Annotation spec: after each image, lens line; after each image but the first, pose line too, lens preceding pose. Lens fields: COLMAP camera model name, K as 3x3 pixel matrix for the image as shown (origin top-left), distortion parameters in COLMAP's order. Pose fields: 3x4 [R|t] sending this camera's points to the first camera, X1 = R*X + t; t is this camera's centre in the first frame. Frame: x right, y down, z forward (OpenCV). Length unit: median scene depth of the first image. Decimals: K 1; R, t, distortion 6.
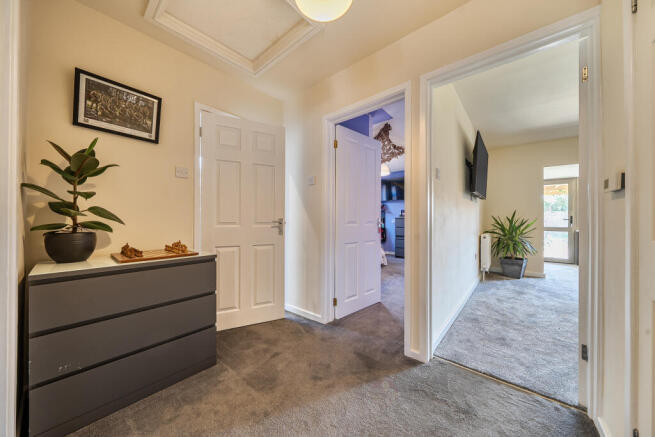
lens RADIAL K [[222.7, 0, 329.2], [0, 222.7, 221.9], [0, 0, 1]] dist [-0.003159, -0.000174]
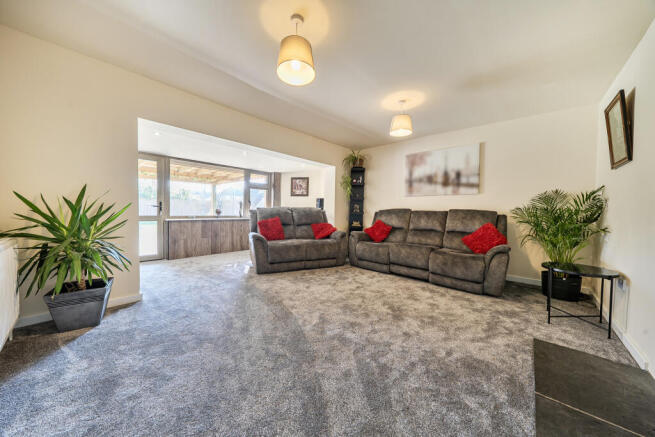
lens RADIAL K [[222.7, 0, 325.2], [0, 222.7, 217.8], [0, 0, 1]] dist [-0.003159, -0.000174]
pose [[0.041657, -0.032173, 0.998614, 0.380036], [-0.012282, 0.999389, 0.032710, -0.002998], [-0.999056, -0.013628, 0.041236, 0.463186]]
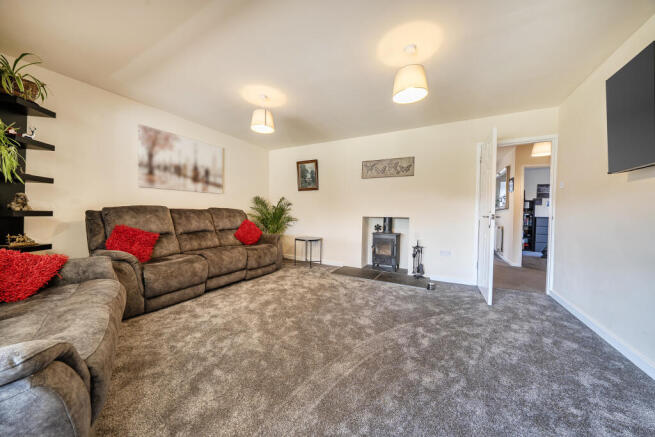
lens RADIAL K [[222.7, 0, 324.9], [0, 222.7, 217.9], [0, 0, 1]] dist [-0.003159, -0.000174]
pose [[-0.980510, -0.008610, -0.196278, 1.032234], [-0.014619, 0.999467, 0.029186, -0.006042], [0.195923, 0.031487, -0.980114, 0.945026]]
